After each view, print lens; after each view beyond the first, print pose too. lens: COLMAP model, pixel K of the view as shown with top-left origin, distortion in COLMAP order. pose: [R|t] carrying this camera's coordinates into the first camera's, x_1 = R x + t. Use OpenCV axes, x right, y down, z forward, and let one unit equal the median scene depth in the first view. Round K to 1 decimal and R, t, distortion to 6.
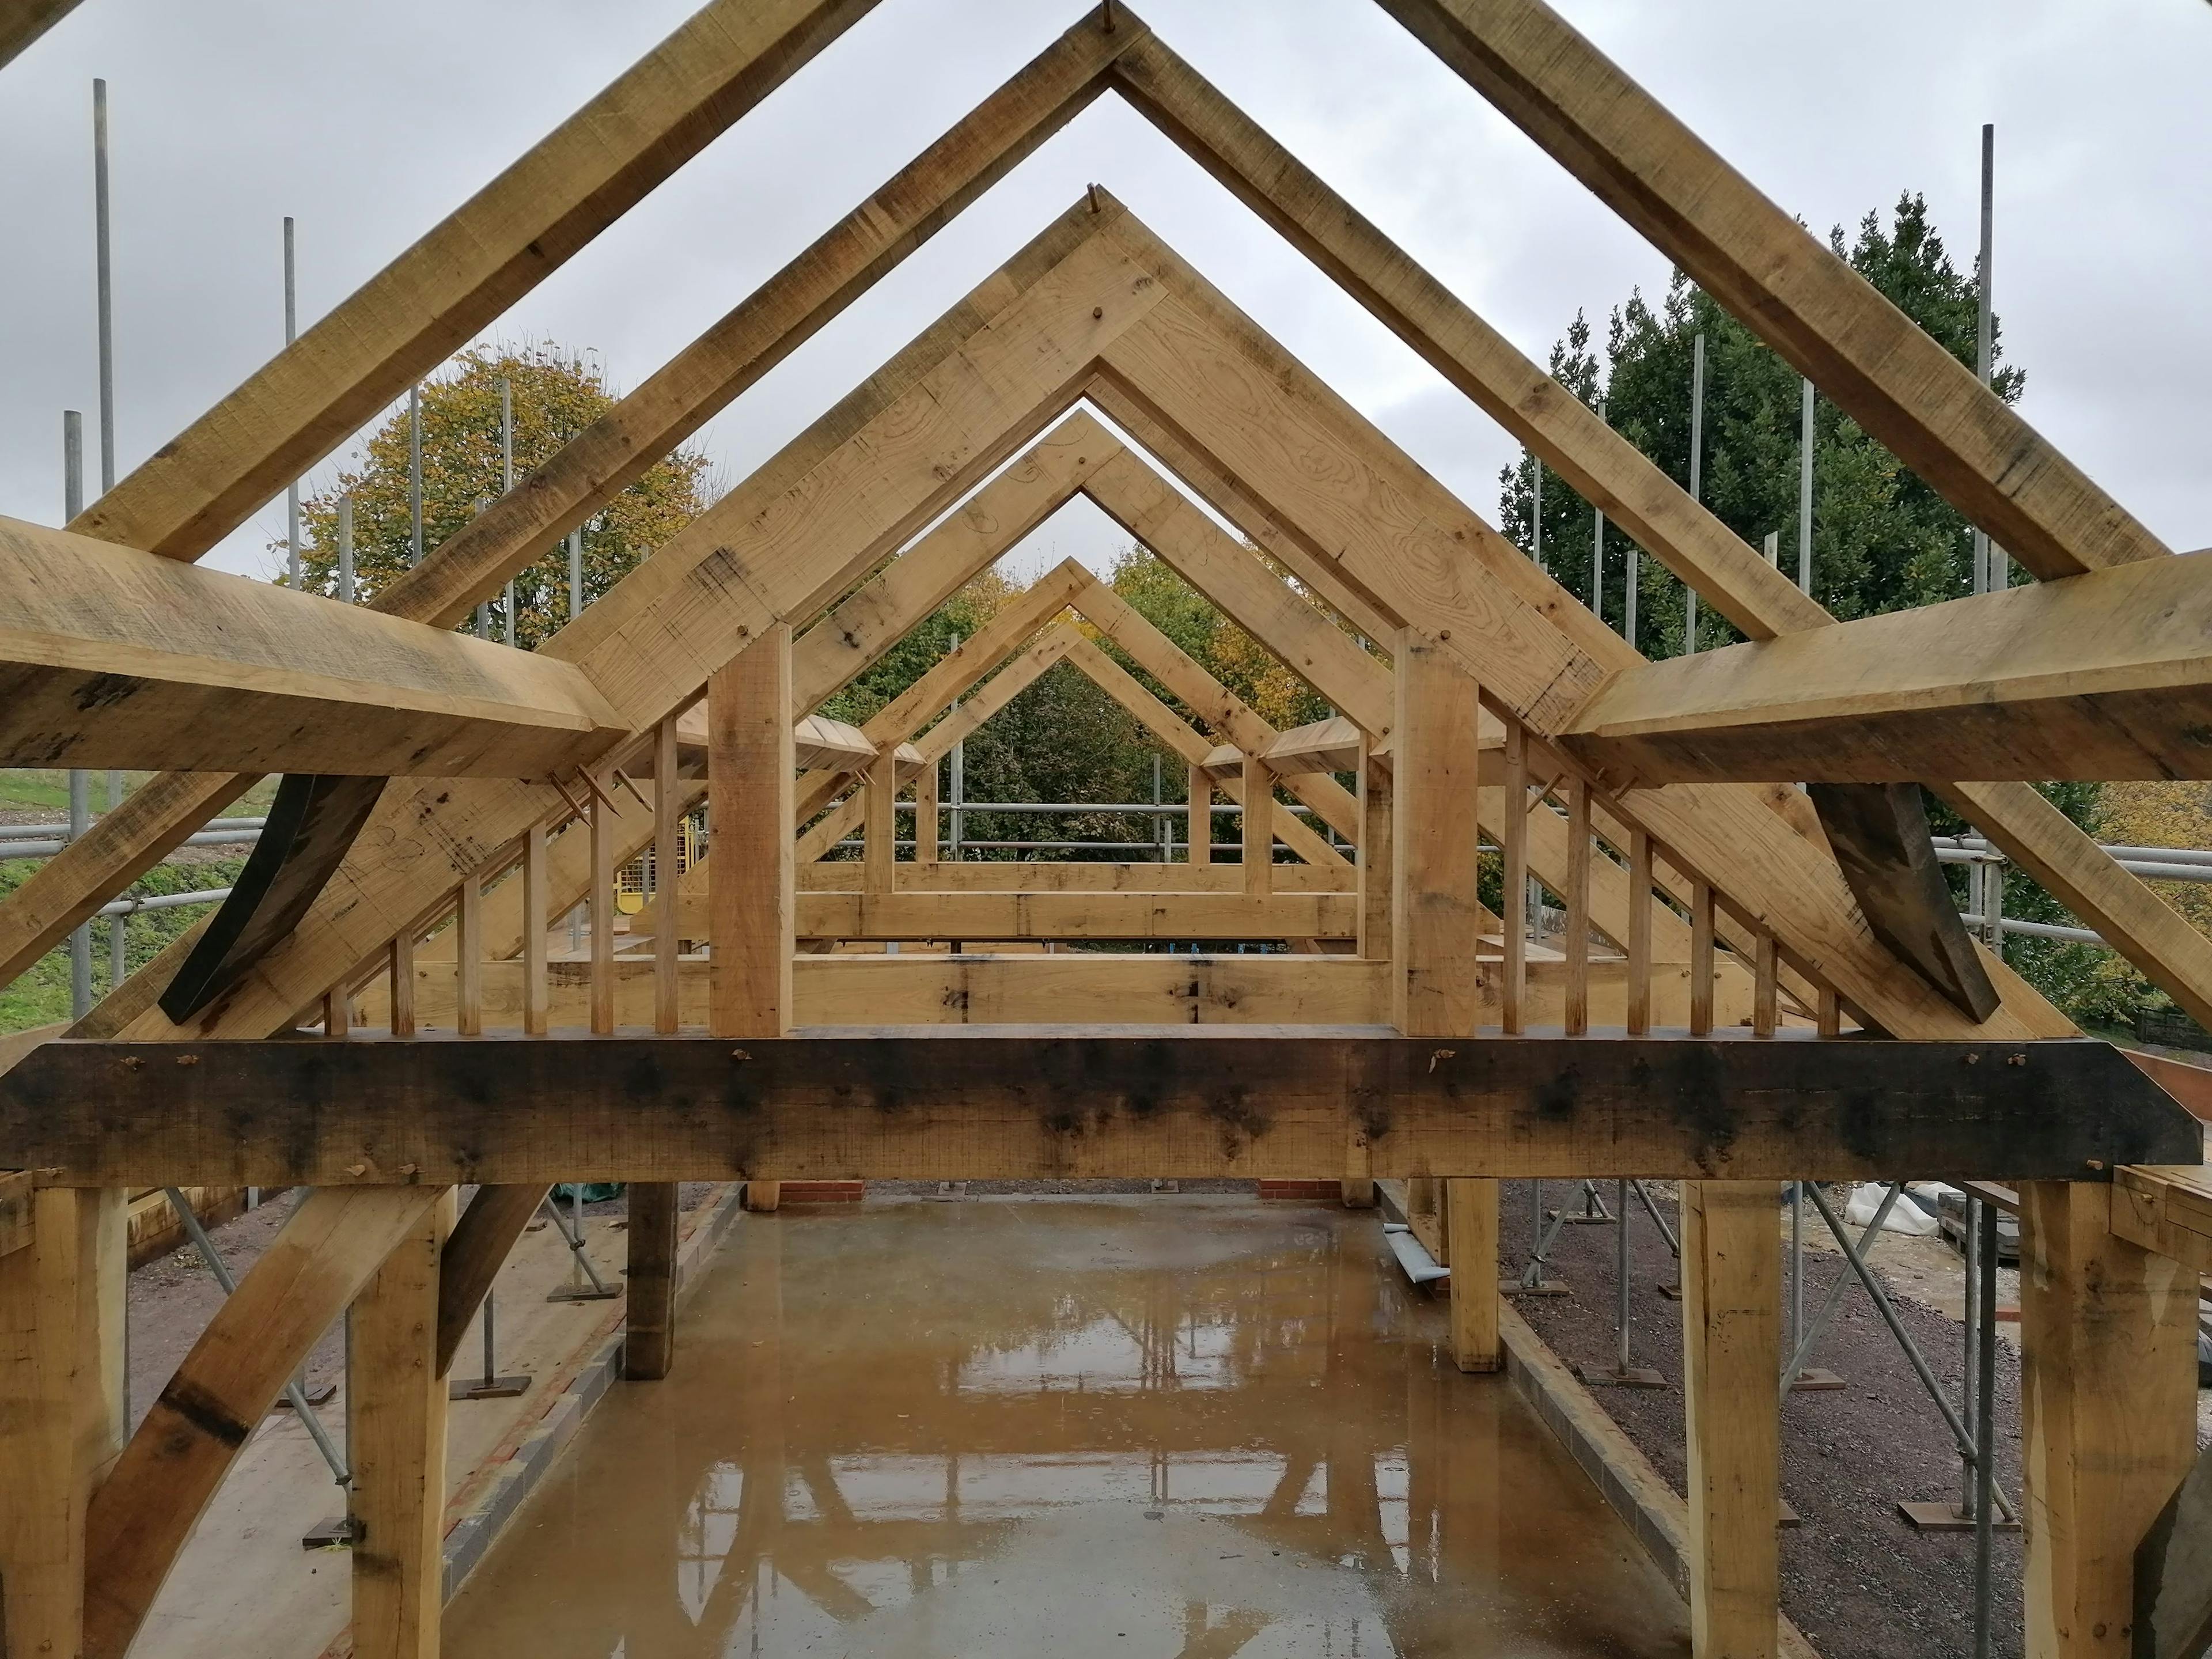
lens RADIAL K [[1668.1, 0, 1105.0], [0, 1668.1, 824.1], [0, 0, 1]] dist [-0.010483, -0.006142]
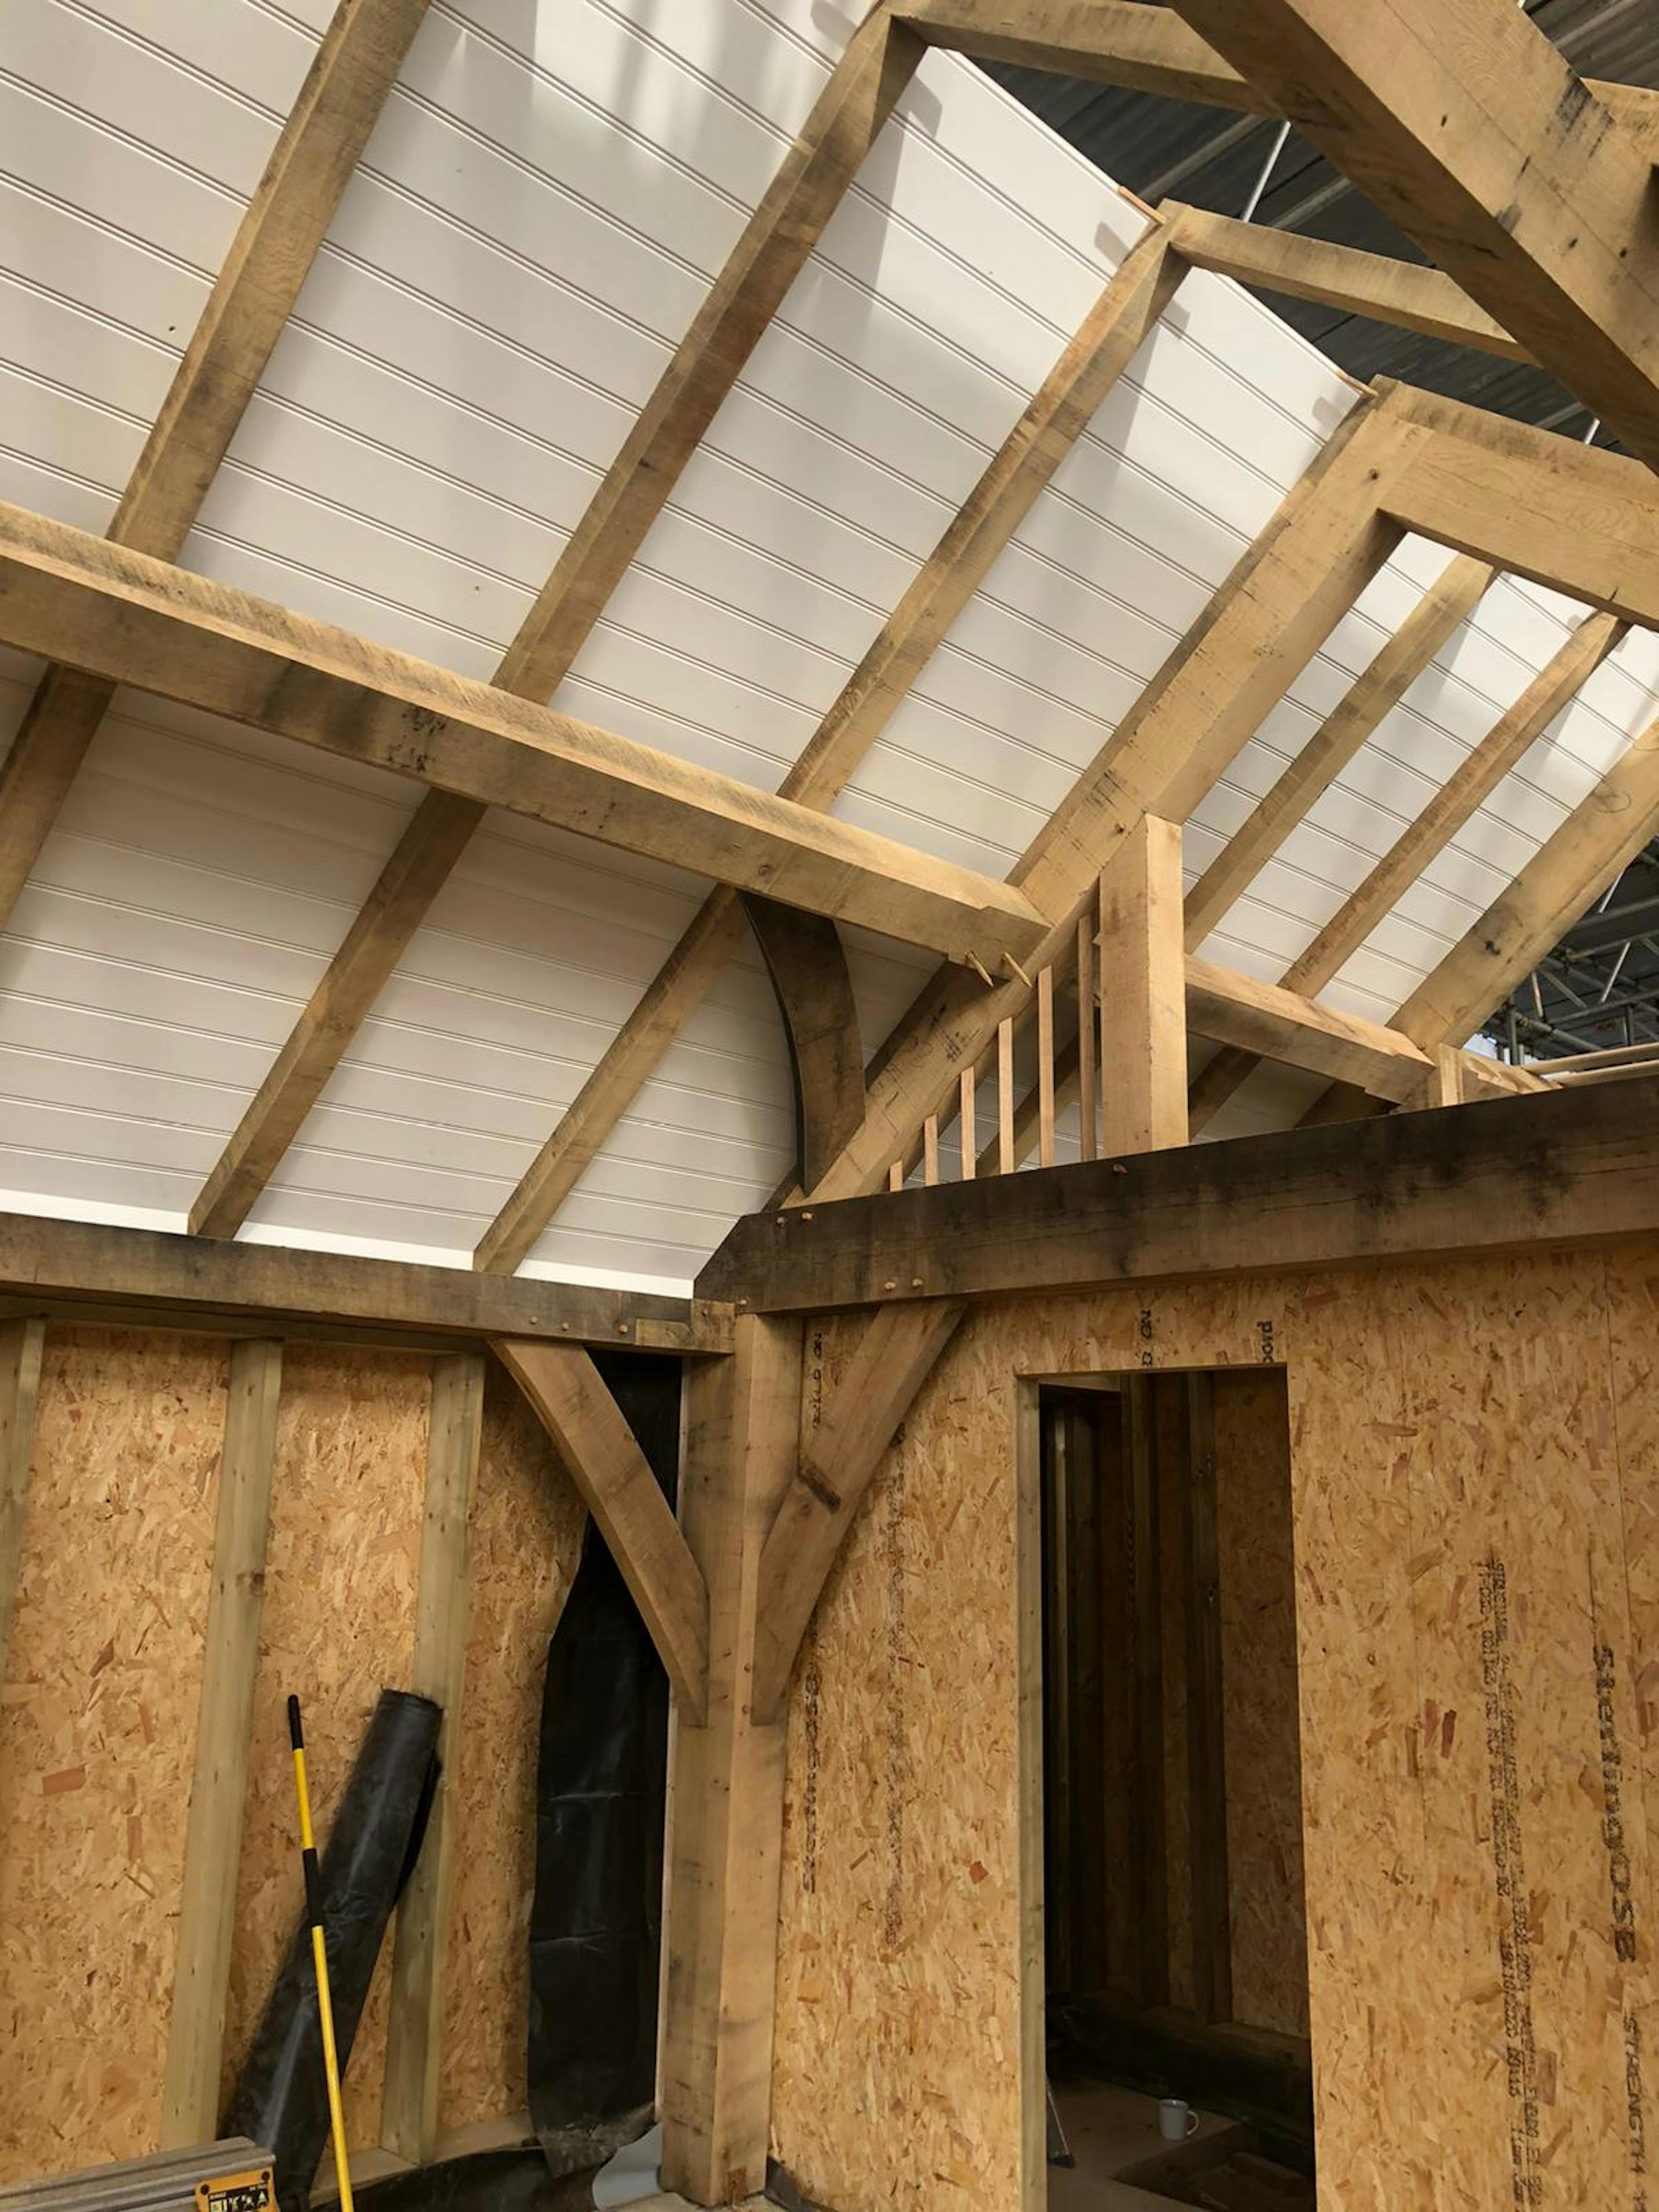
lens RADIAL K [[1668.1, 0, 827.6], [0, 1668.1, 1109.6], [0, 0, 1]] dist [-0.010483, -0.006142]
pose [[0.644950, -0.151541, -0.749049, 0.523319], [-0.039573, 0.972205, -0.230761, 0.371832], [0.763200, 0.178472, 0.621027, 0.111815]]
